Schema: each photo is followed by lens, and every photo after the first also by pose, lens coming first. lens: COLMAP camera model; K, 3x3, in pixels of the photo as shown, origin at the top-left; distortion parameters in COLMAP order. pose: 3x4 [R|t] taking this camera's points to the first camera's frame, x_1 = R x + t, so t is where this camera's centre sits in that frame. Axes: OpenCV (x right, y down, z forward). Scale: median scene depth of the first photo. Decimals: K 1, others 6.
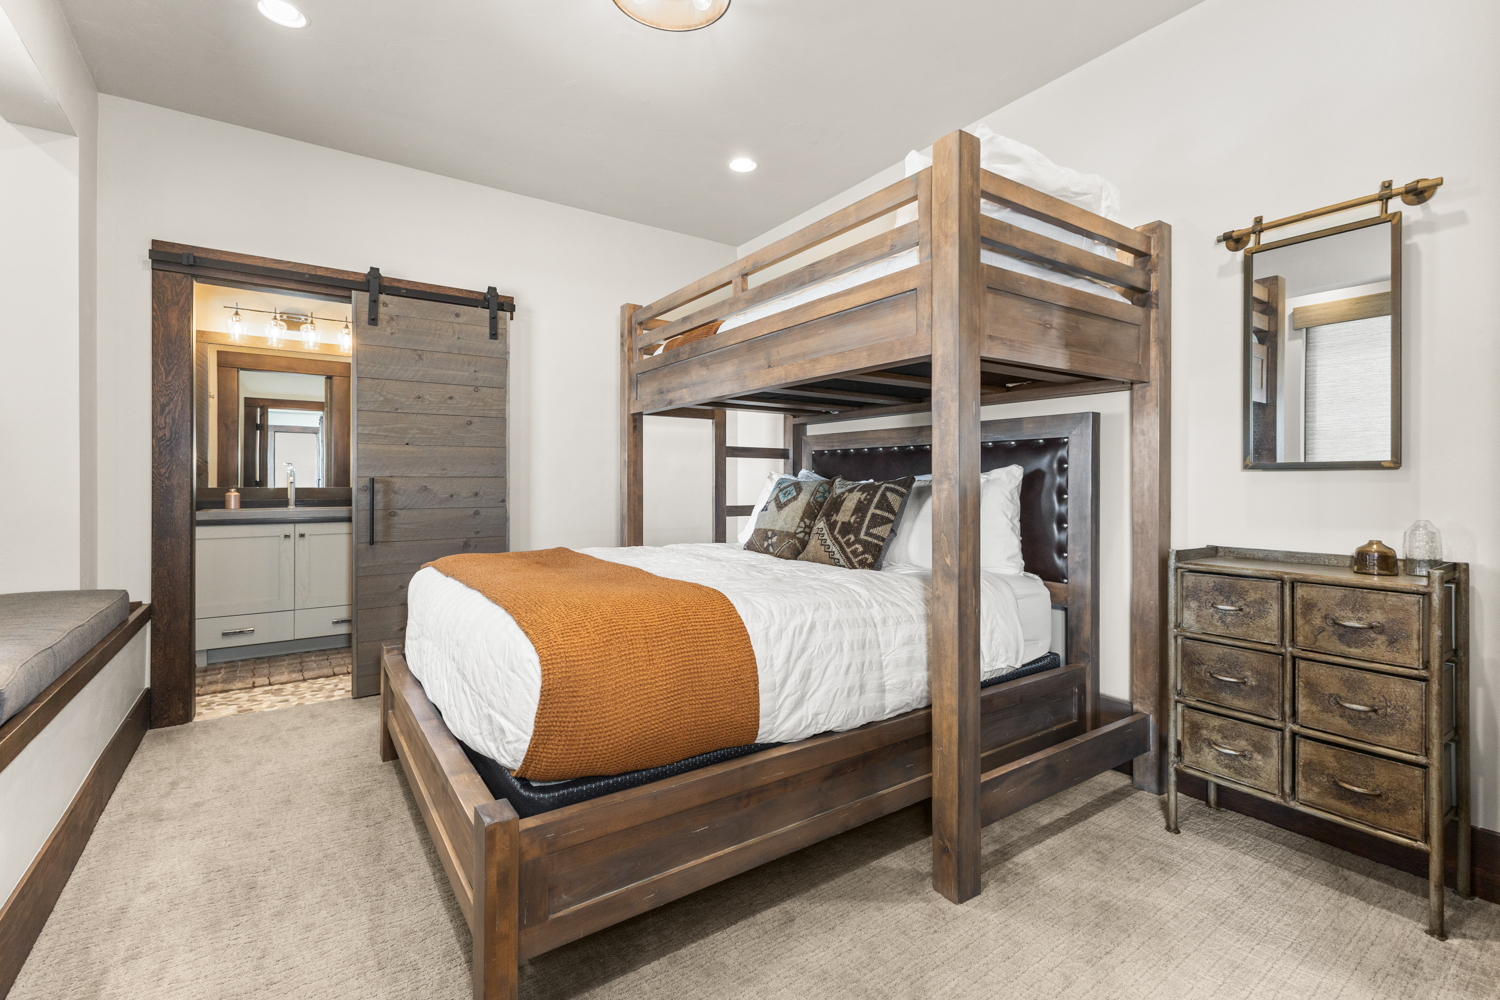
lens RADIAL K [[668.9, 0, 754.8], [0, 668.9, 487.2], [0, 0, 1]] dist [0.013362, -0.004783]
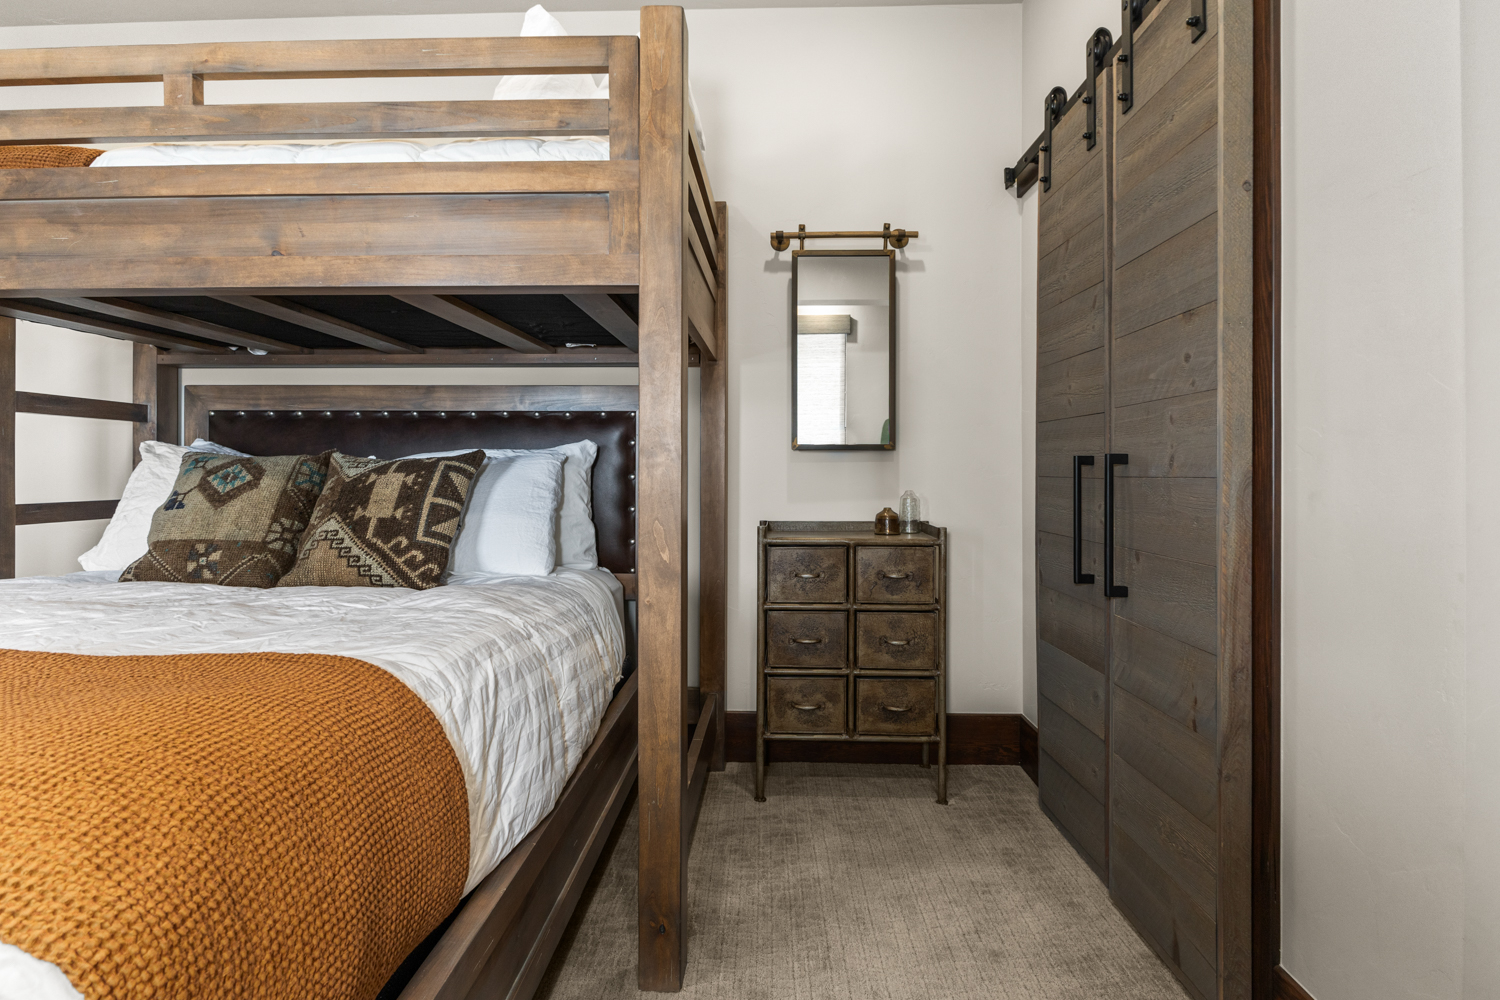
lens RADIAL K [[719.9, 0, 758.3], [0, 719.9, 473.8], [0, 0, 1]] dist [-0.002704, -0.001346]
pose [[0.595461, -0.003876, 0.803375, -0.257968], [0.005750, 0.999983, 0.000563, 0.012221], [-0.803364, 0.004284, 0.595473, 0.343908]]
